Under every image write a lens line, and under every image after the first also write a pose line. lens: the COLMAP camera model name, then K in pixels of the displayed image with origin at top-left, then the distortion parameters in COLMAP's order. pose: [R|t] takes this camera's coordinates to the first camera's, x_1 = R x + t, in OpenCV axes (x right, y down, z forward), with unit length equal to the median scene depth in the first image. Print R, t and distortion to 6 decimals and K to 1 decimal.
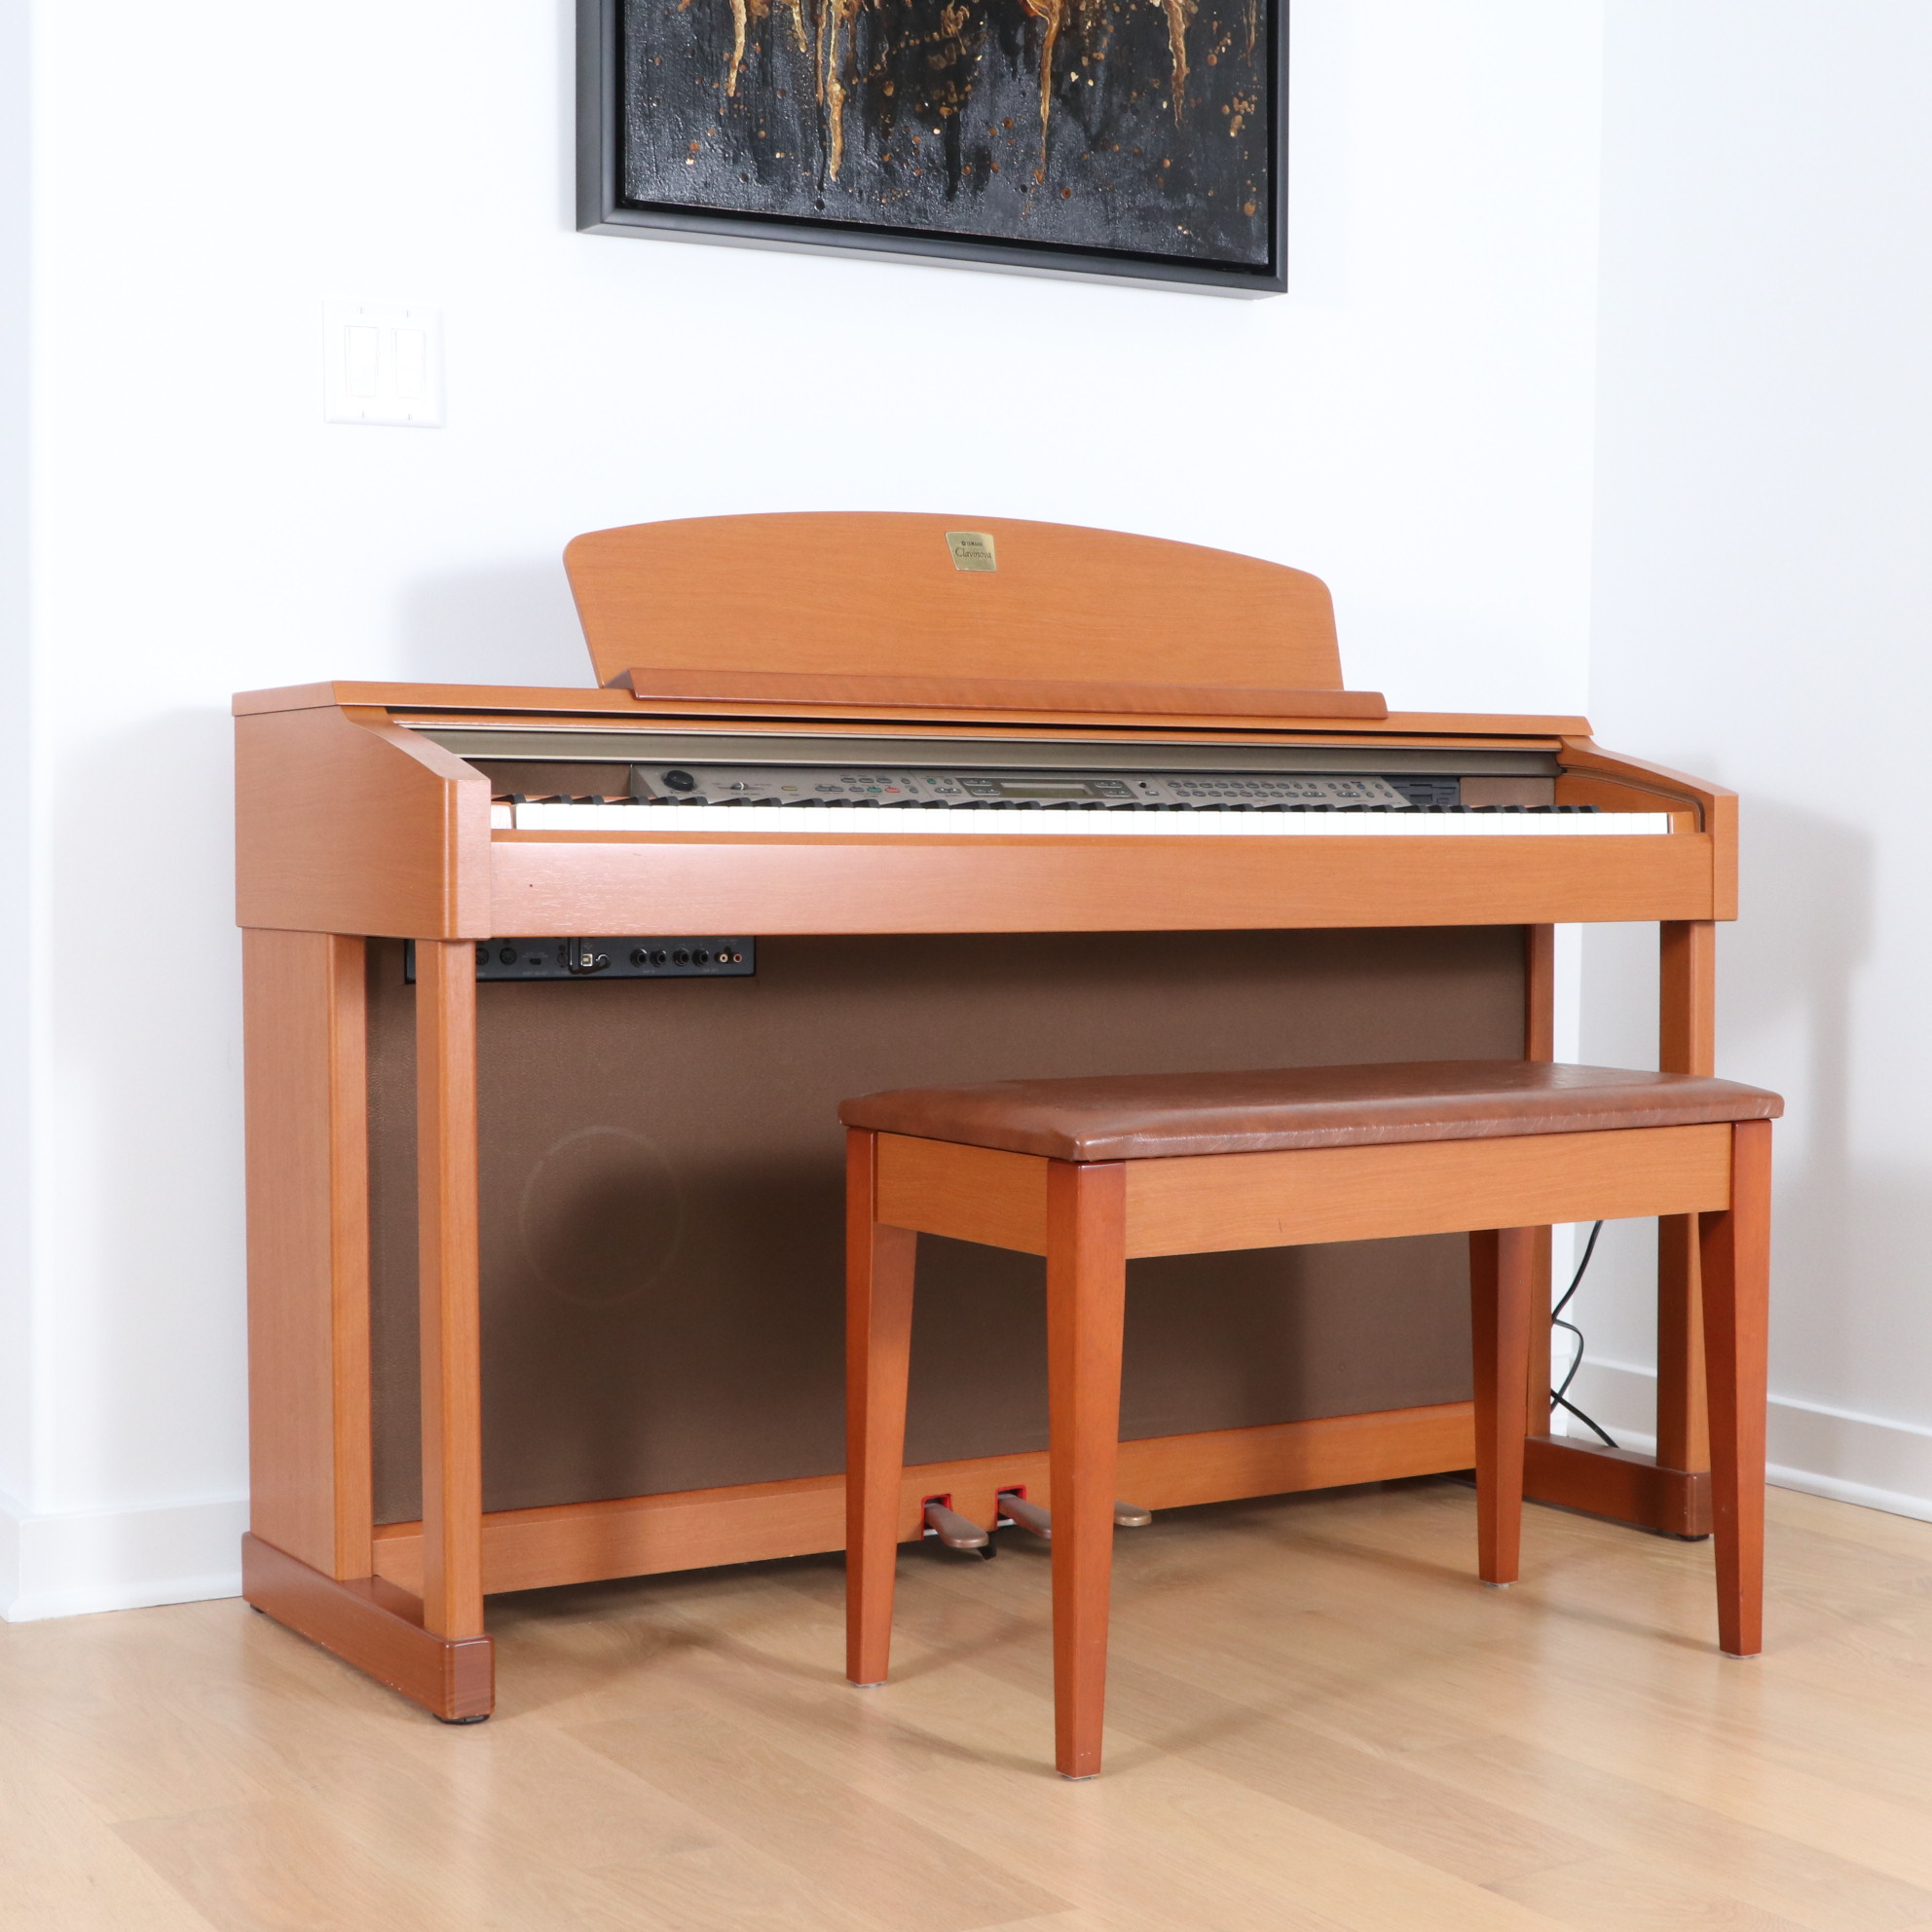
lens RADIAL K [[3252.0, 0, 965.1], [0, 3252.0, 959.0], [0, 0, 1]] dist [-0.059185, 0.000000]
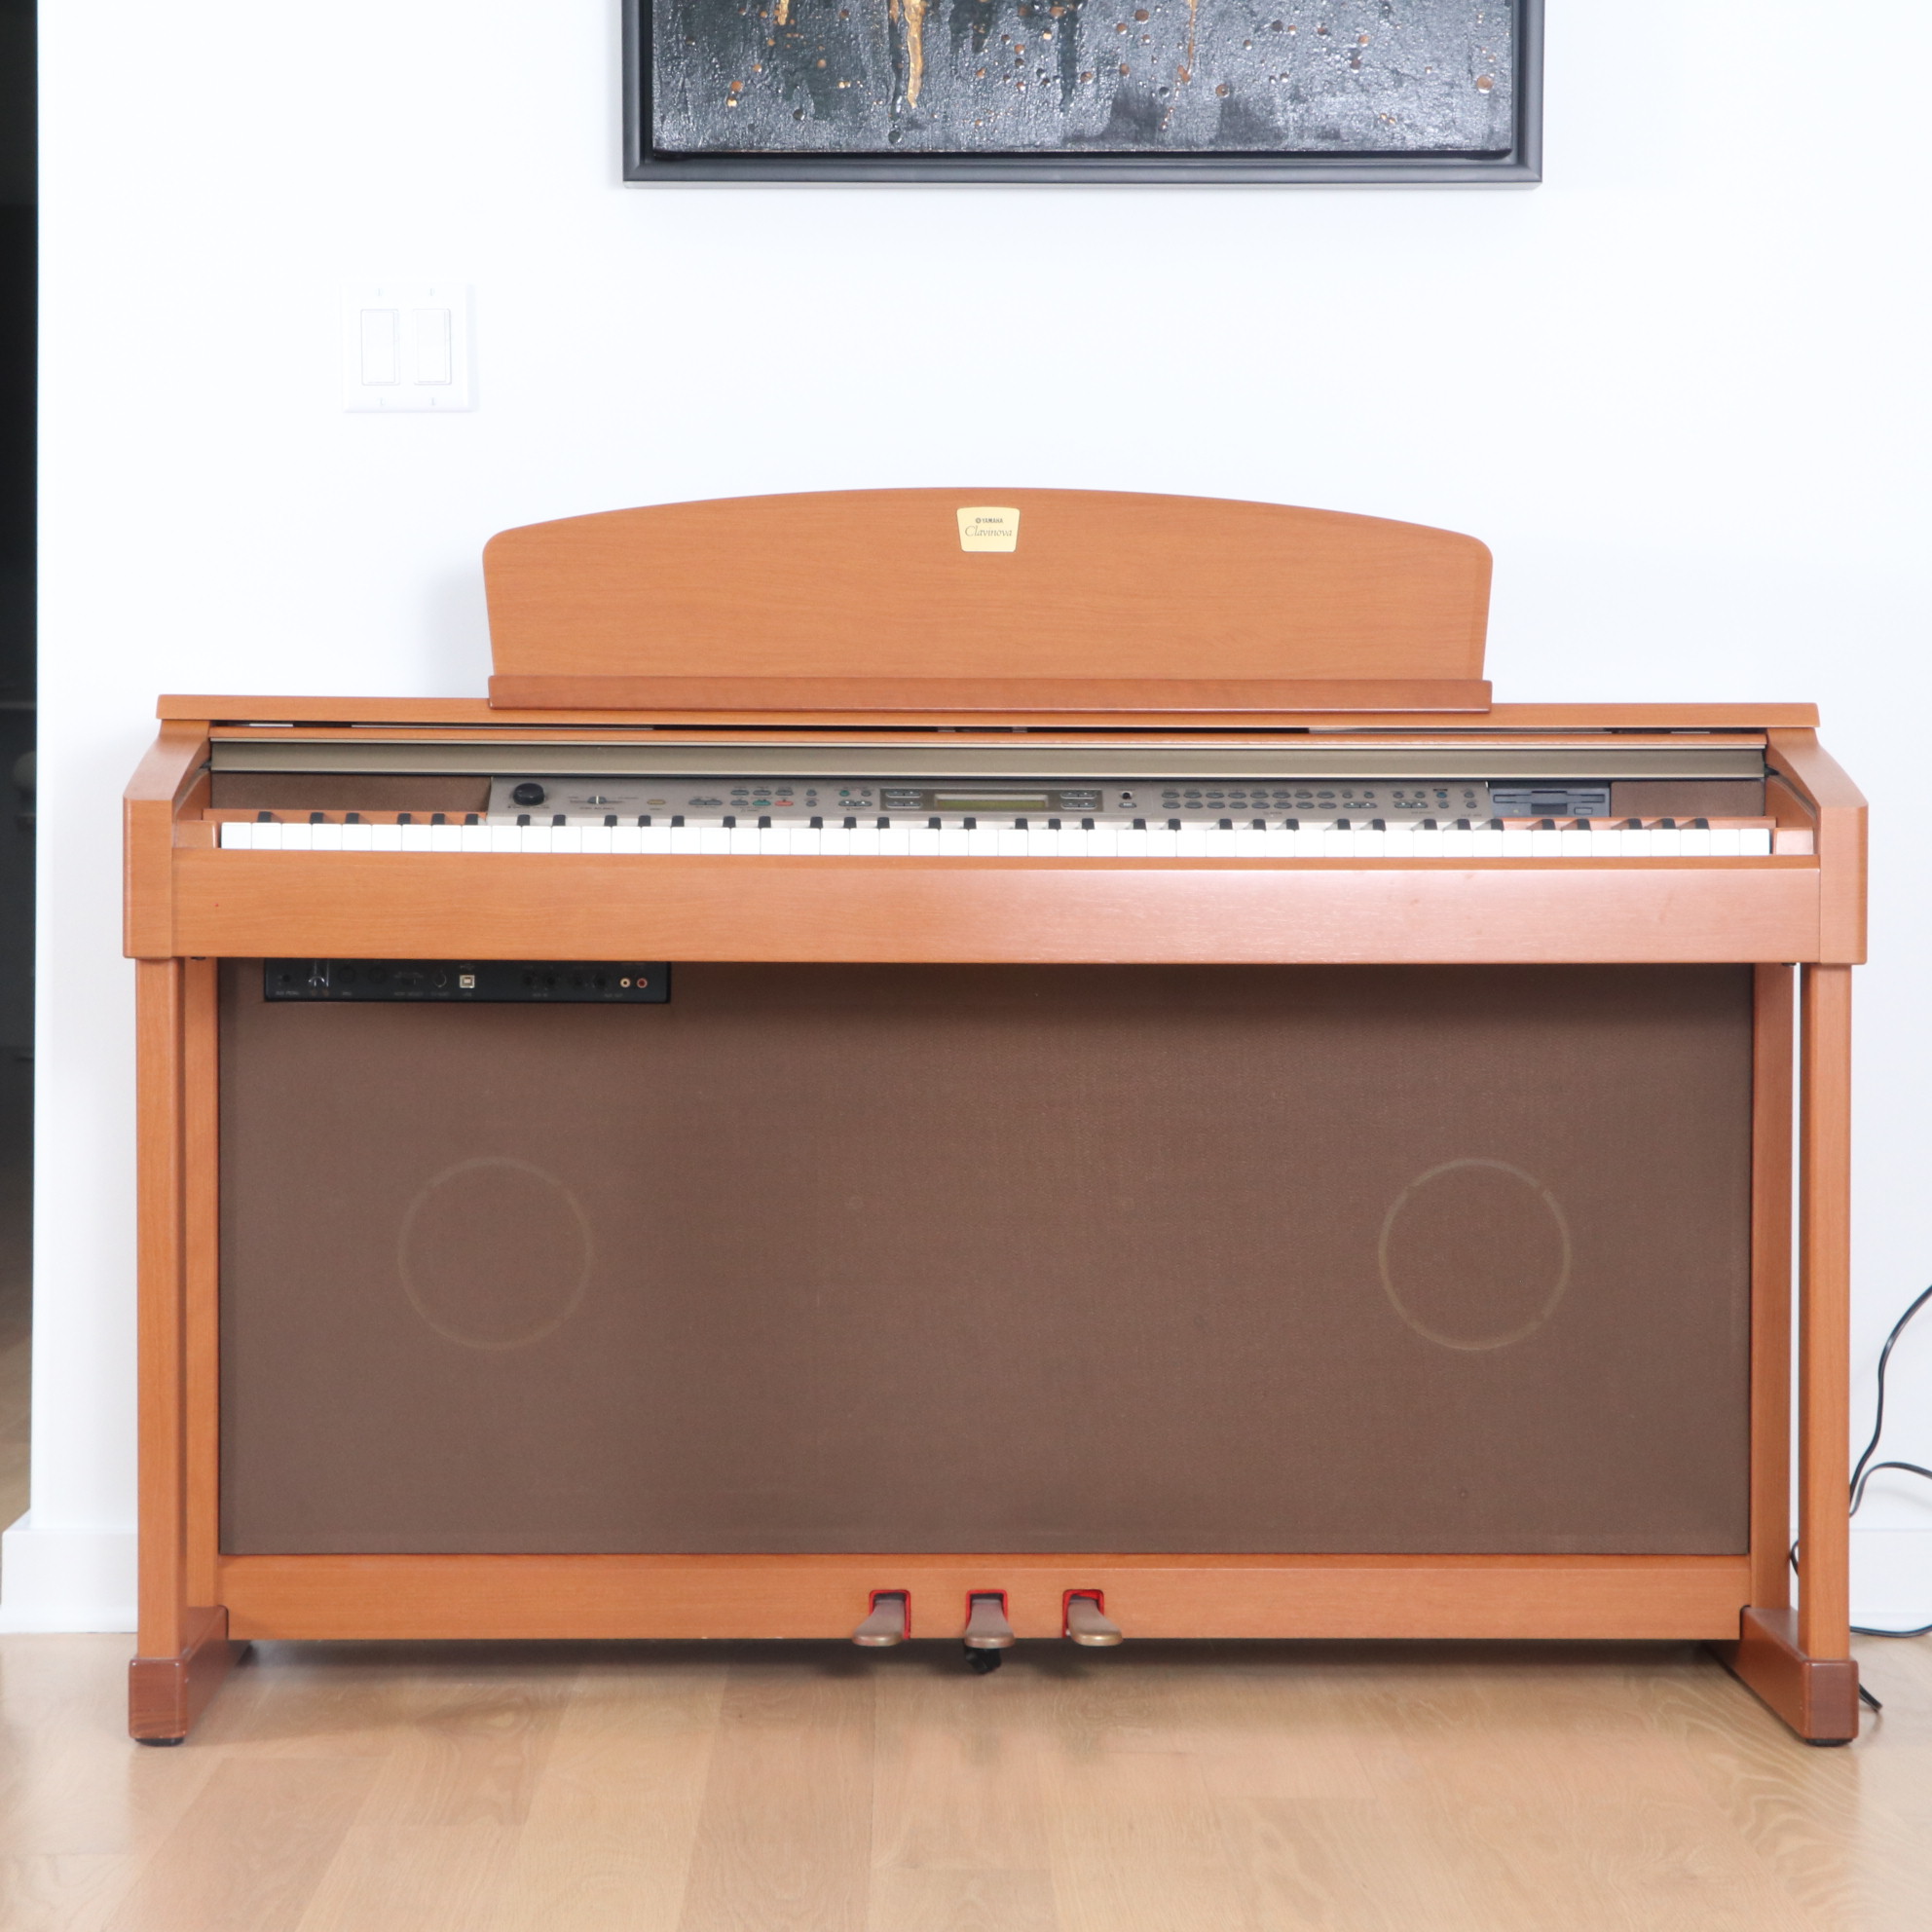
lens RADIAL K [[4781.8, 0, 967.5], [0, 4781.8, 972.6], [0, 0, 1]] dist [0.101259, 0.000000]
pose [[0.871416, 0.021352, -0.490079, 0.651398], [-0.021389, 0.999756, 0.005525, -0.012272], [0.490077, 0.005668, 0.871660, -0.139457]]
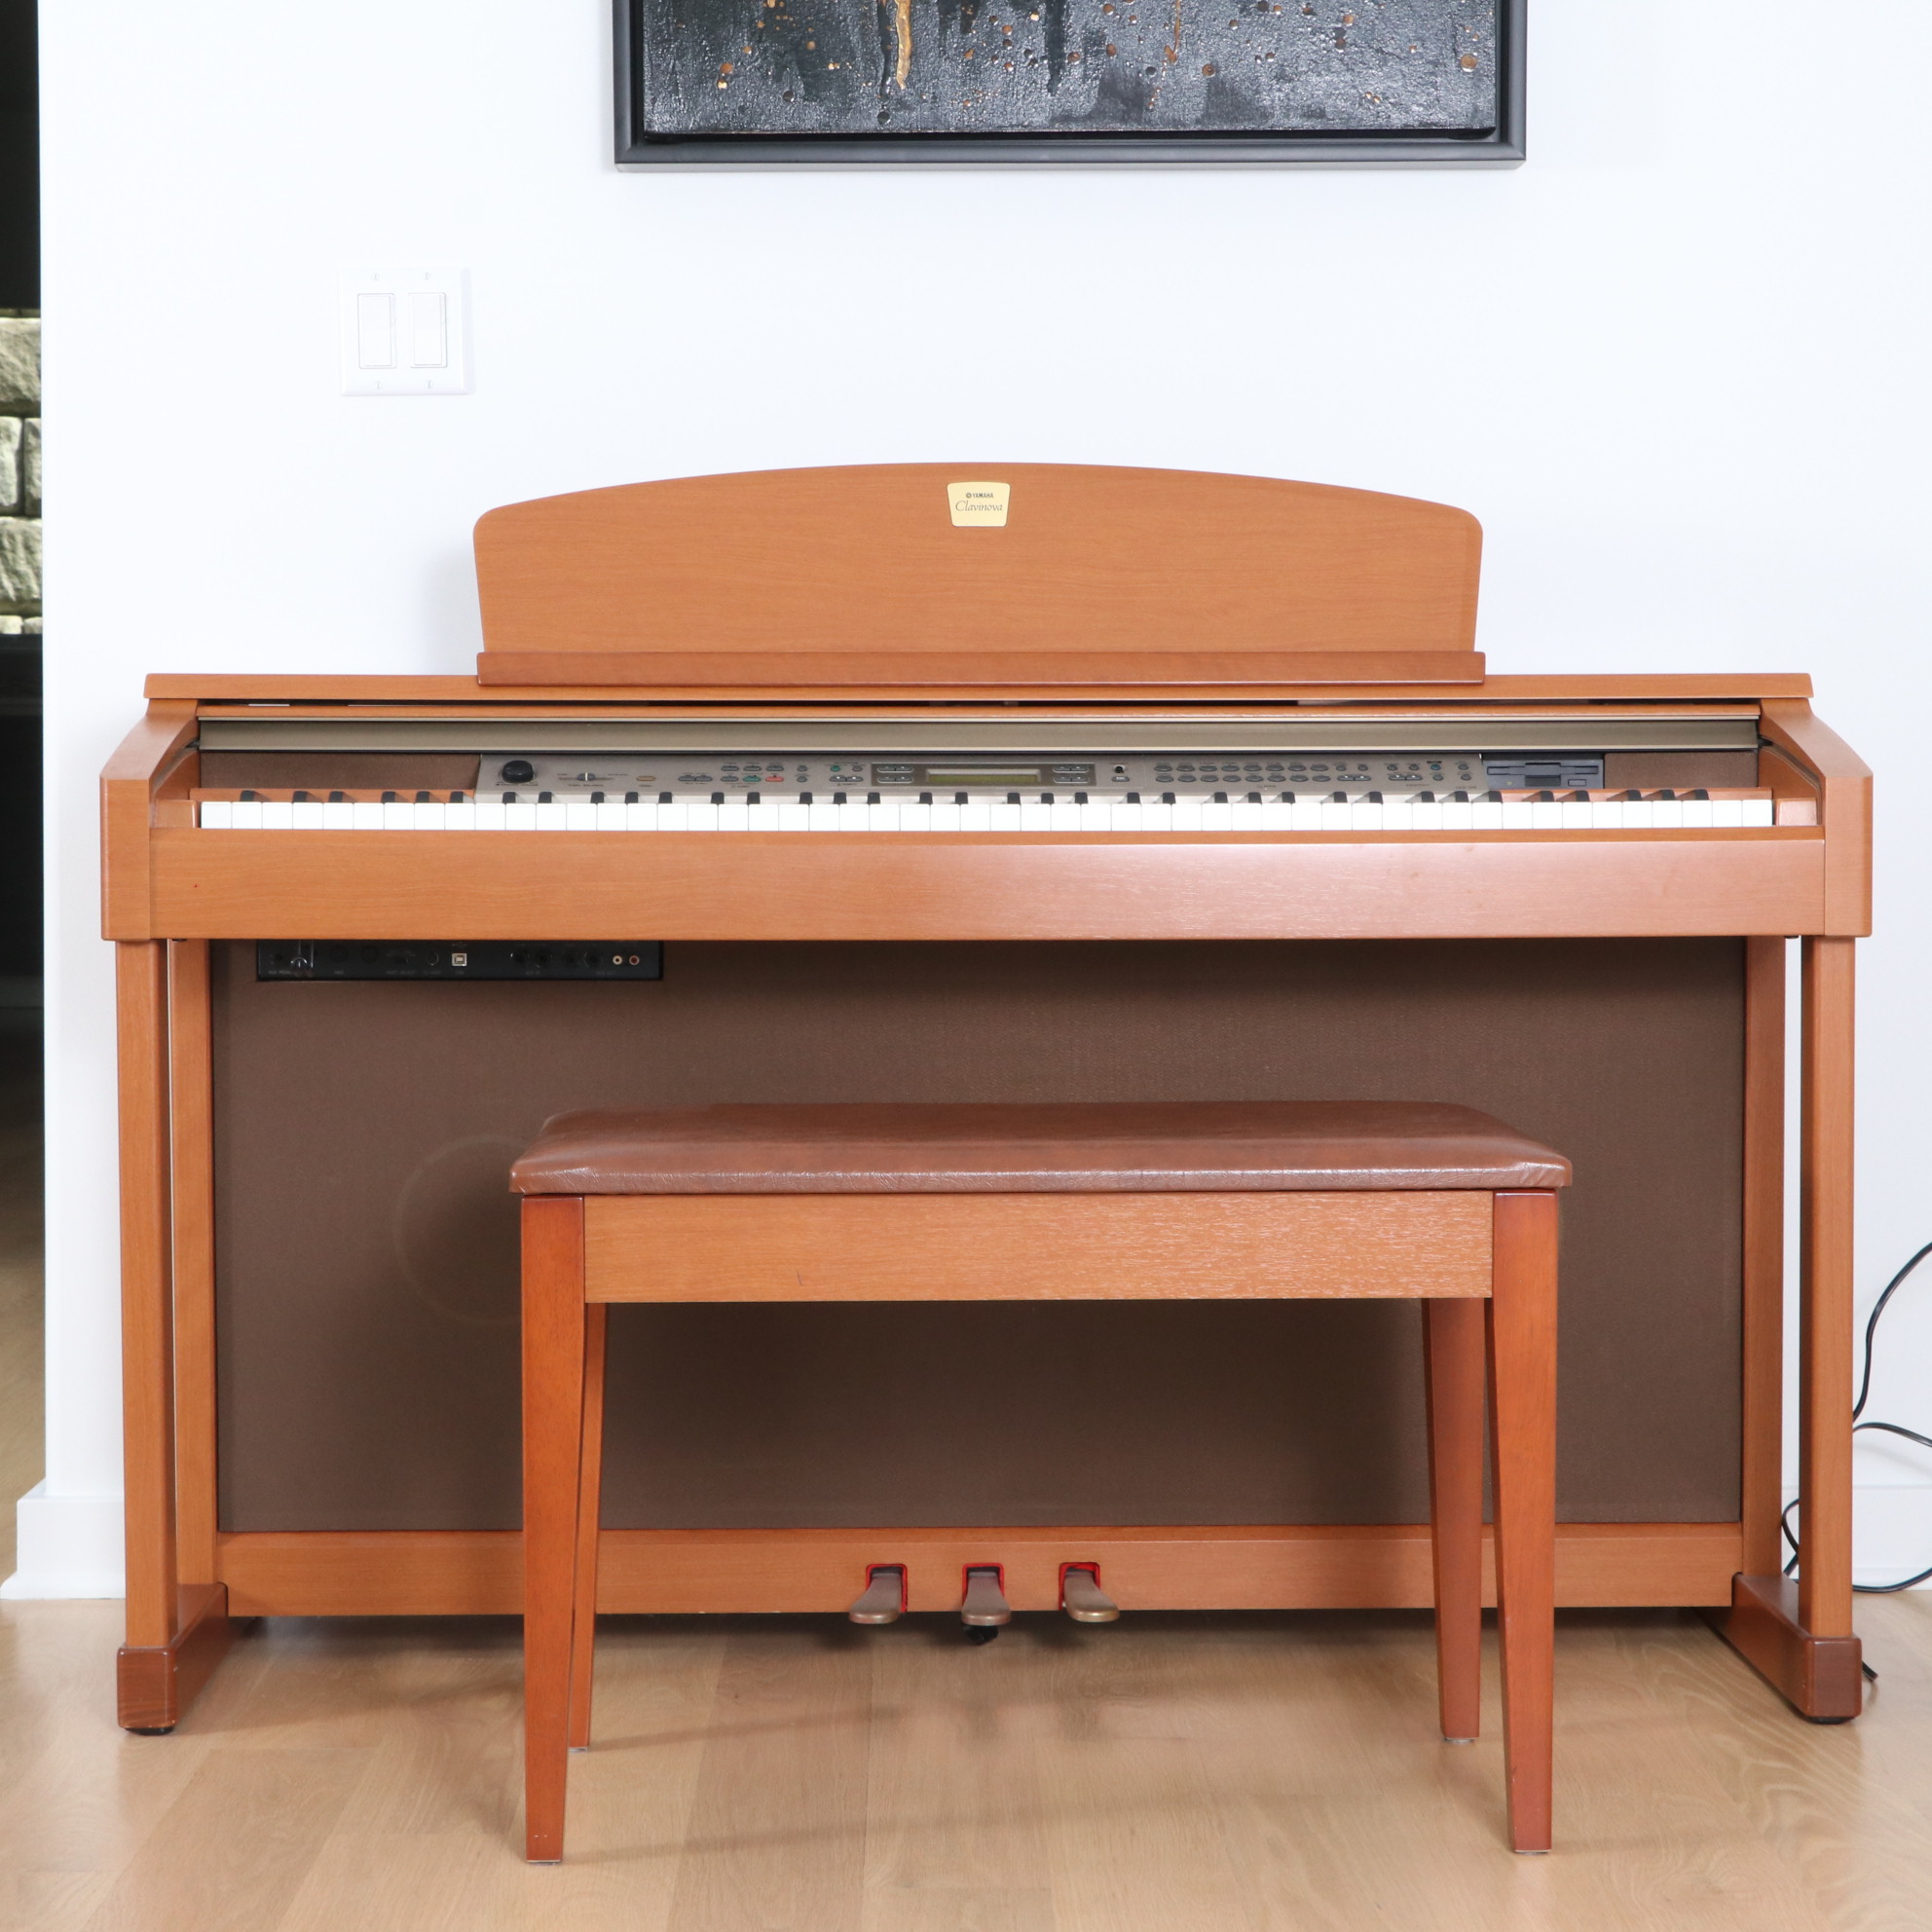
lens RADIAL K [[3936.0, 0, 962.3], [0, 3936.0, 978.2], [0, 0, 1]] dist [0.010006, 0.000000]
pose [[0.871010, 0.023413, -0.490707, 0.537869], [-0.015817, 0.999682, 0.019623, -0.017896], [0.491010, -0.009331, 0.871104, 0.065628]]
